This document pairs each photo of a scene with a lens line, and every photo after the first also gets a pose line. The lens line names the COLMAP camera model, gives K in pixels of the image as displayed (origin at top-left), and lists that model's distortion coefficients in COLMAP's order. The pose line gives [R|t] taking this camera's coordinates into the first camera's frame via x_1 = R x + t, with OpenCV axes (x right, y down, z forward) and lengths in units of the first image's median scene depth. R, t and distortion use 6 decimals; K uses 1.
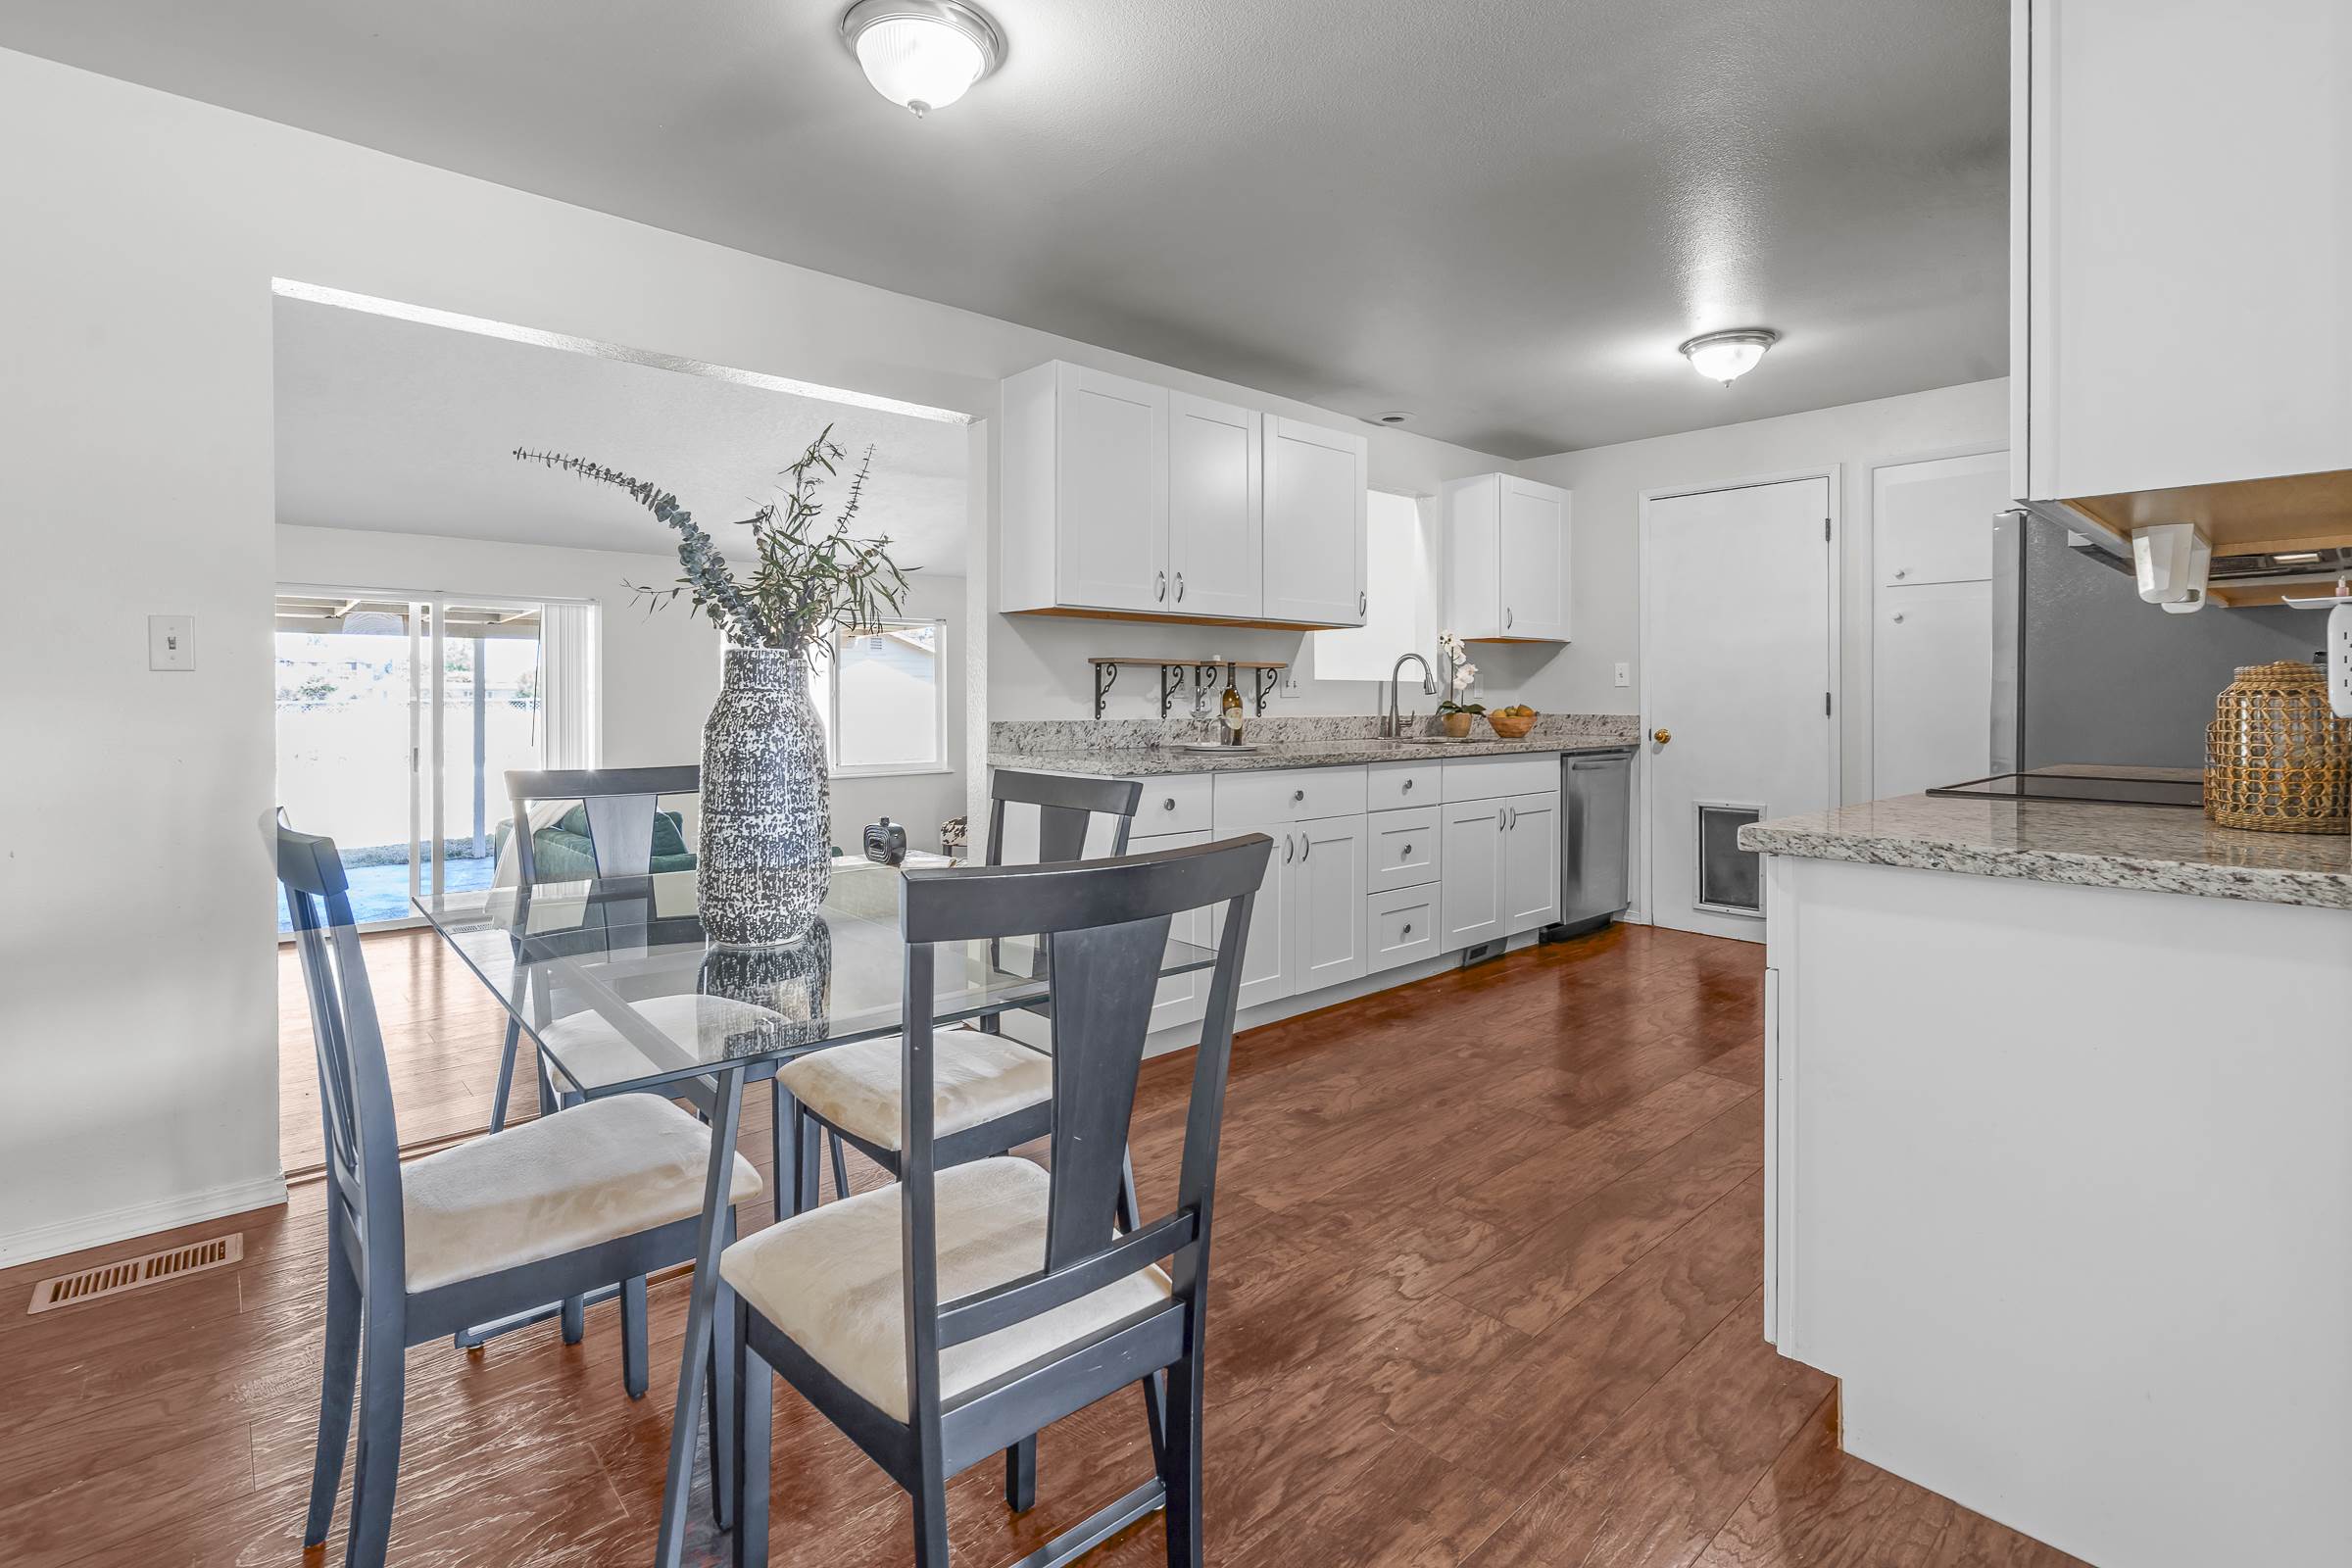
lens RADIAL K [[1099.8, 0, 1169.1], [0, 1099.8, 714.3], [0, 0, 1]] dist [-0.022907, 0.000016]
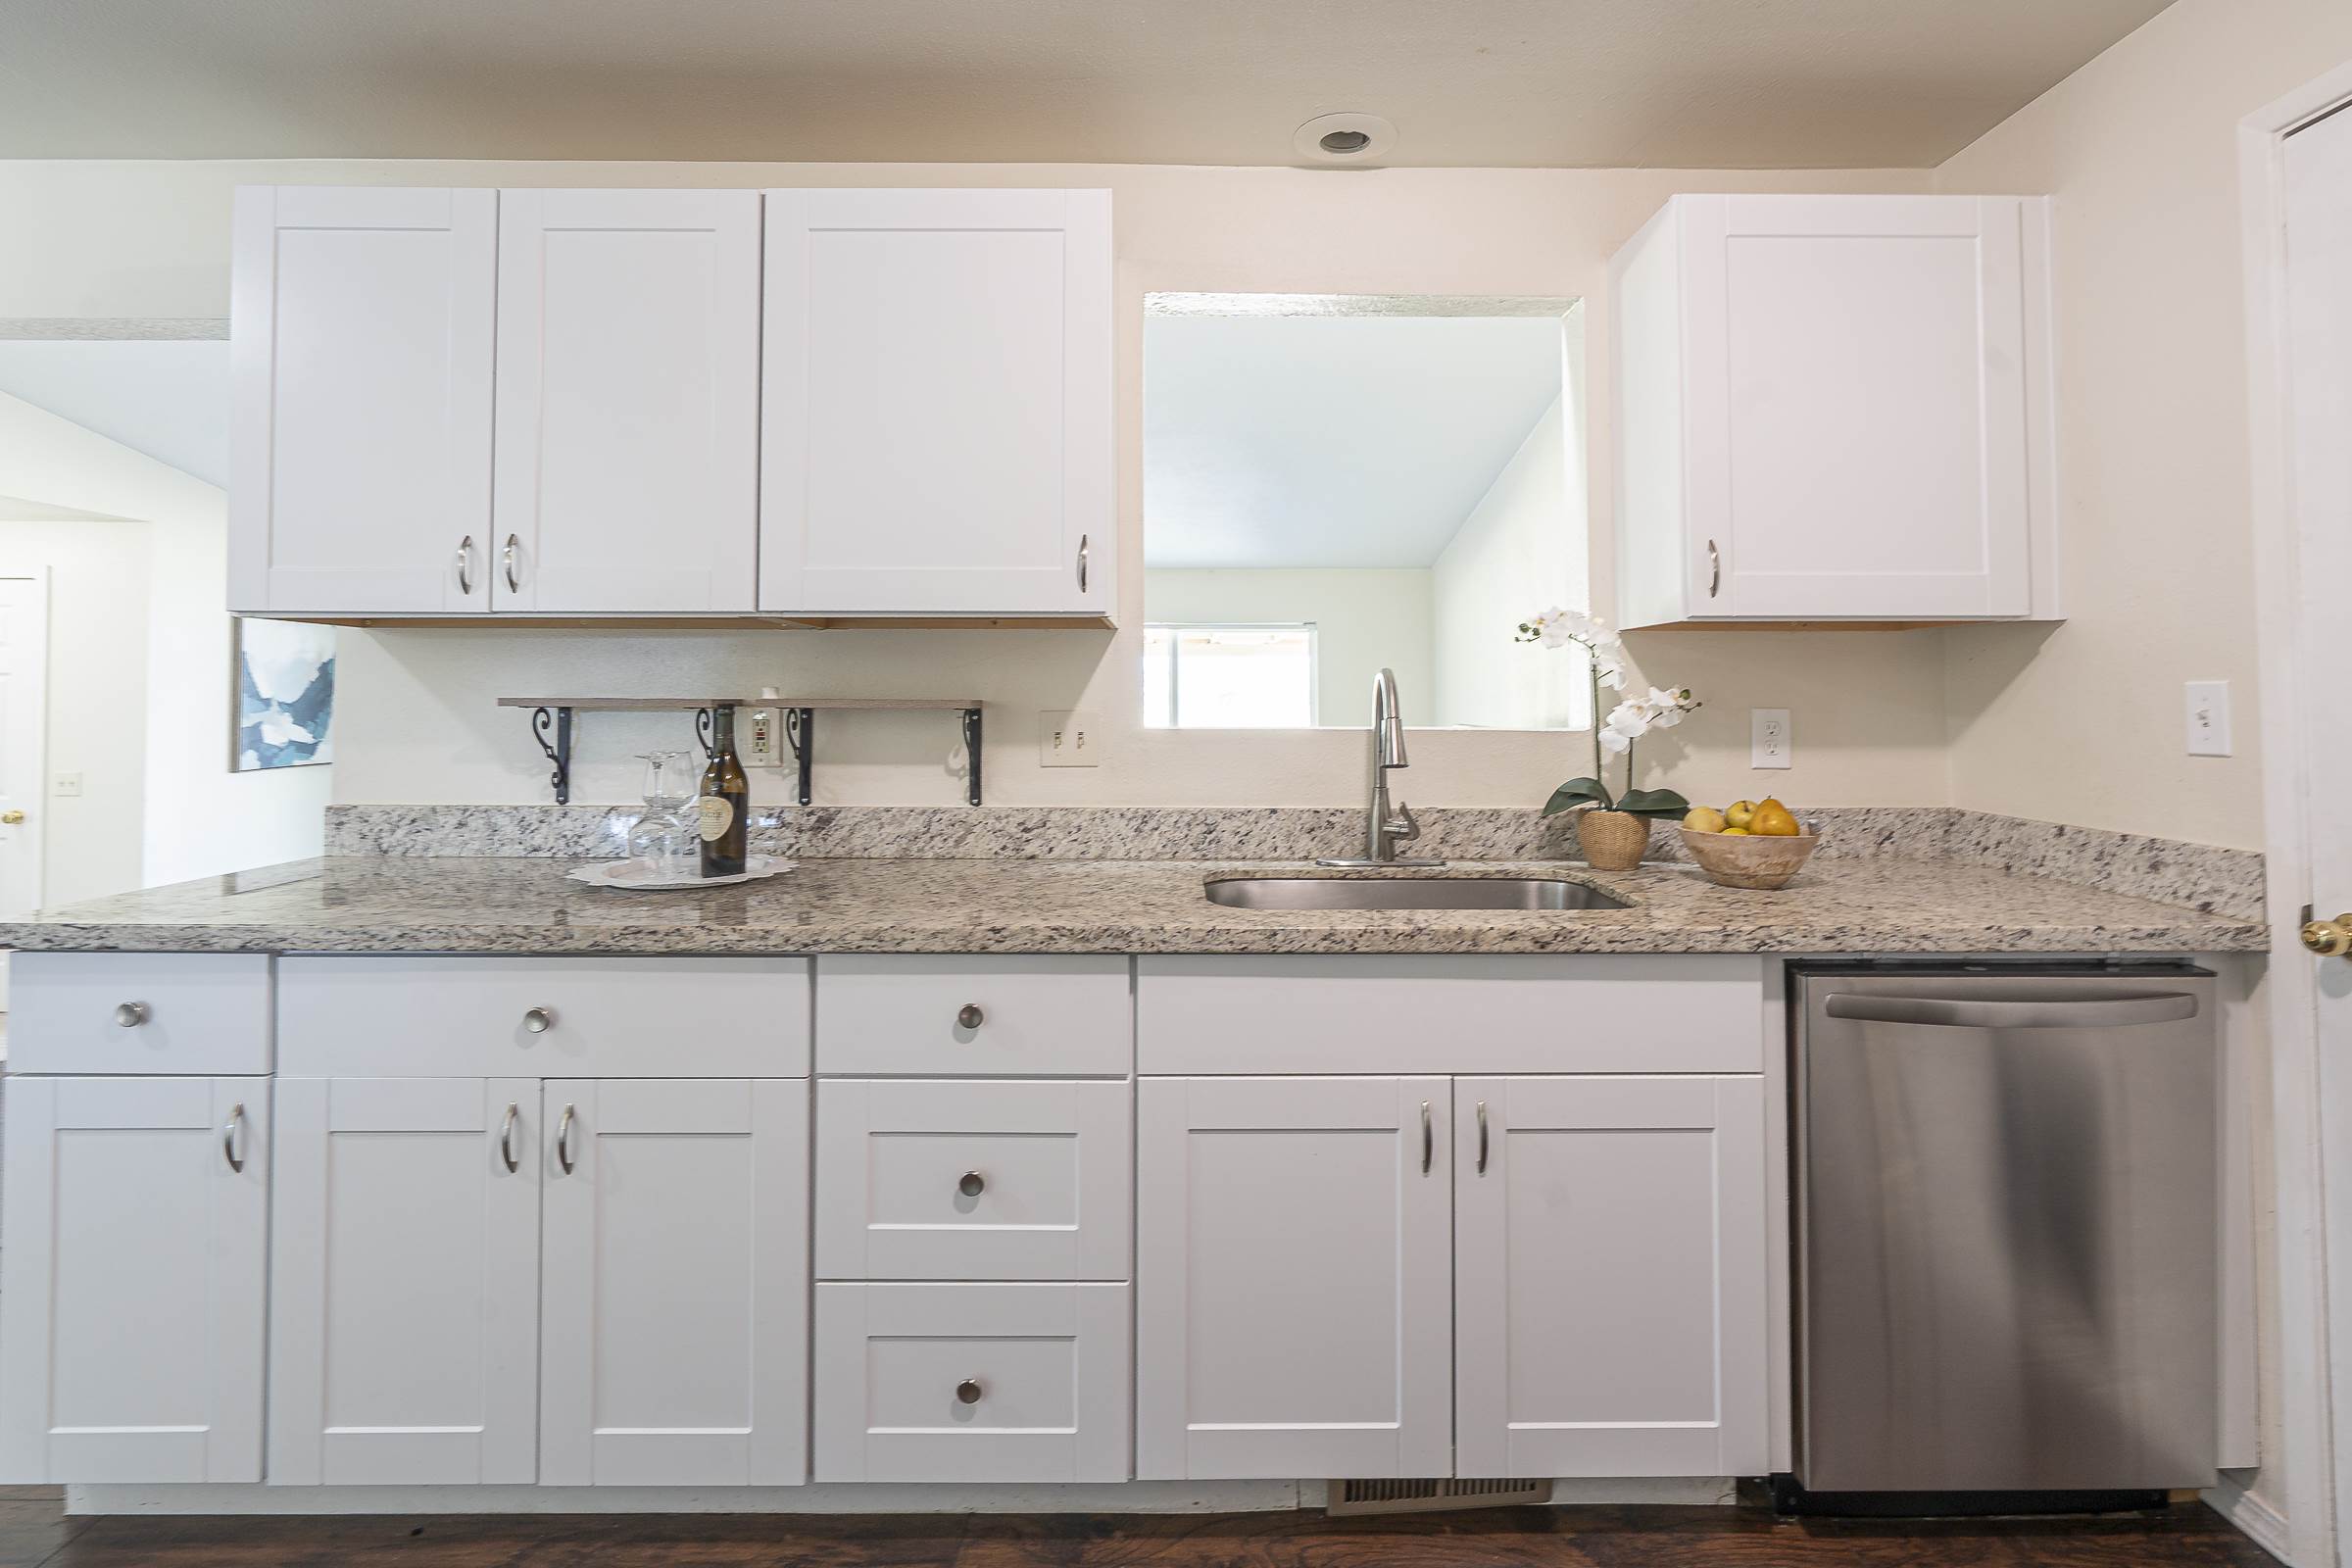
lens RADIAL K [[1106.0, 0, 1168.9], [0, 1106.0, 688.0], [0, 0, 1]] dist [-0.004401, -0.000070]
pose [[0.745289, -0.006224, -0.666713, 0.487170], [-0.011815, 0.999676, -0.022540, -0.040951], [0.666637, 0.024676, 0.744974, 0.688680]]
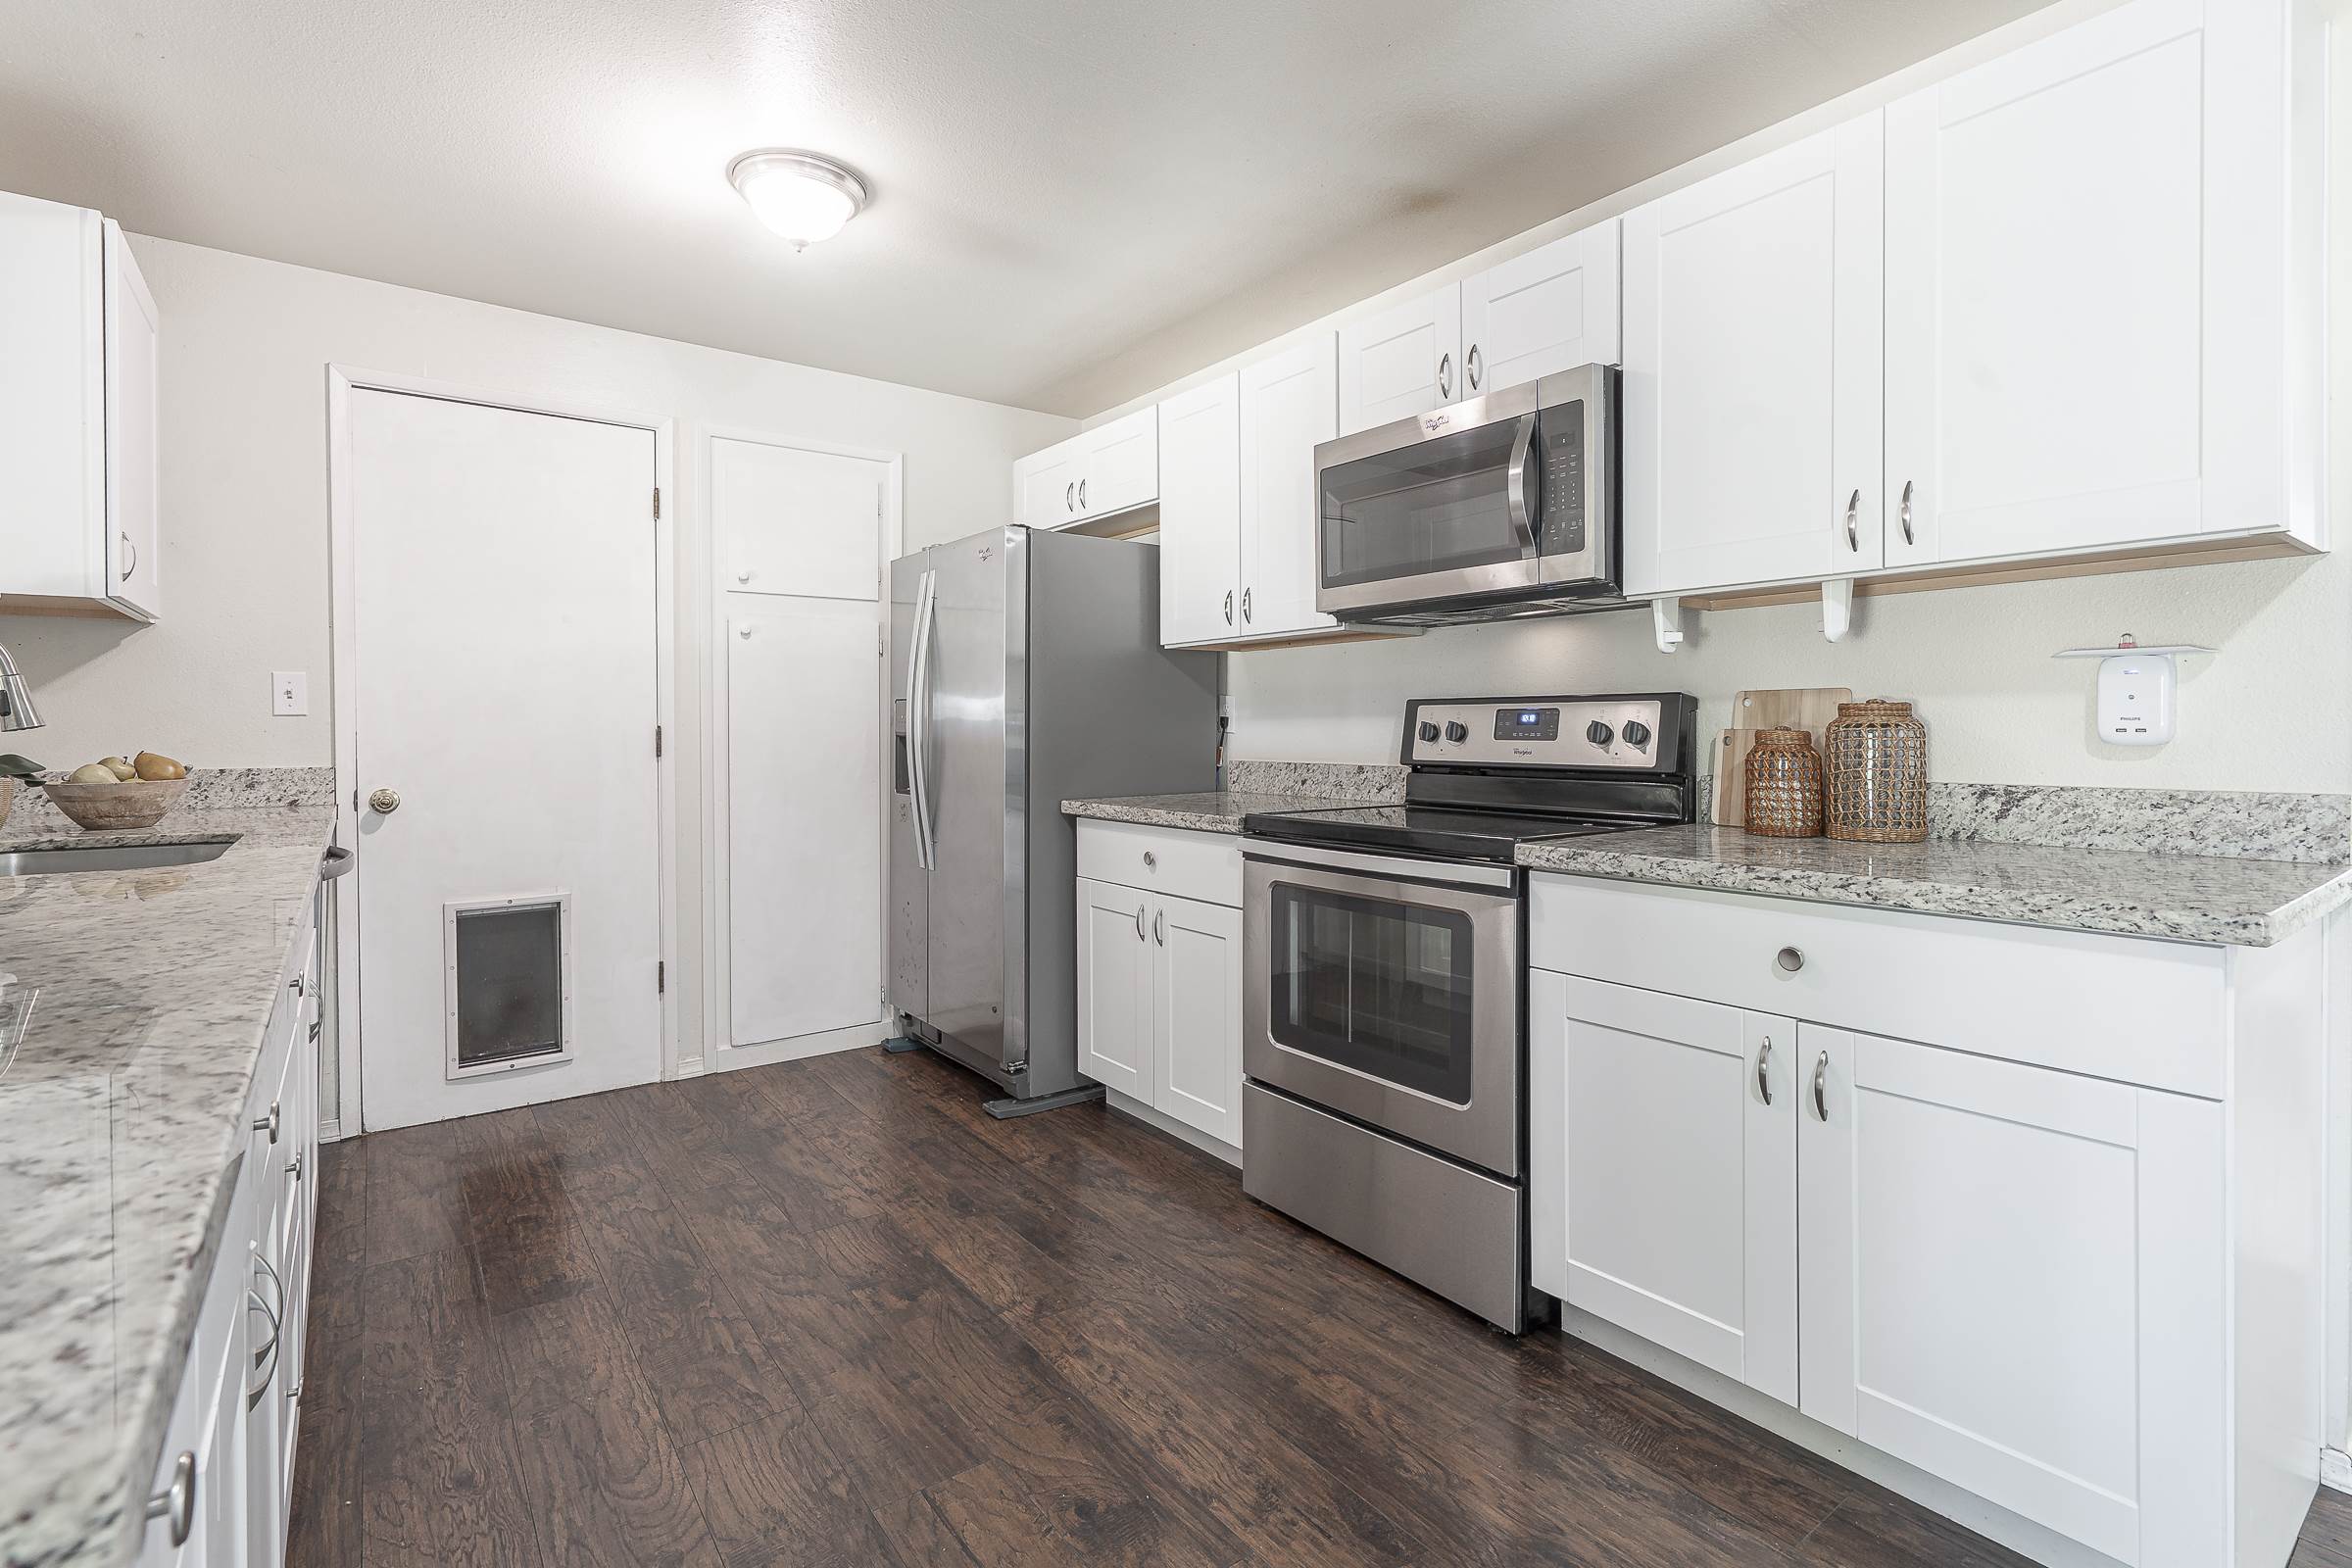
lens RADIAL K [[1092.7, 0, 1171.0], [0, 1092.7, 735.2], [0, 0, 1]] dist [-0.000606, 0.000226]
pose [[0.099012, -0.007218, 0.995060, -0.095836], [0.021477, 0.999756, 0.005115, -0.010752], [-0.994854, 0.020865, 0.099143, 0.626177]]
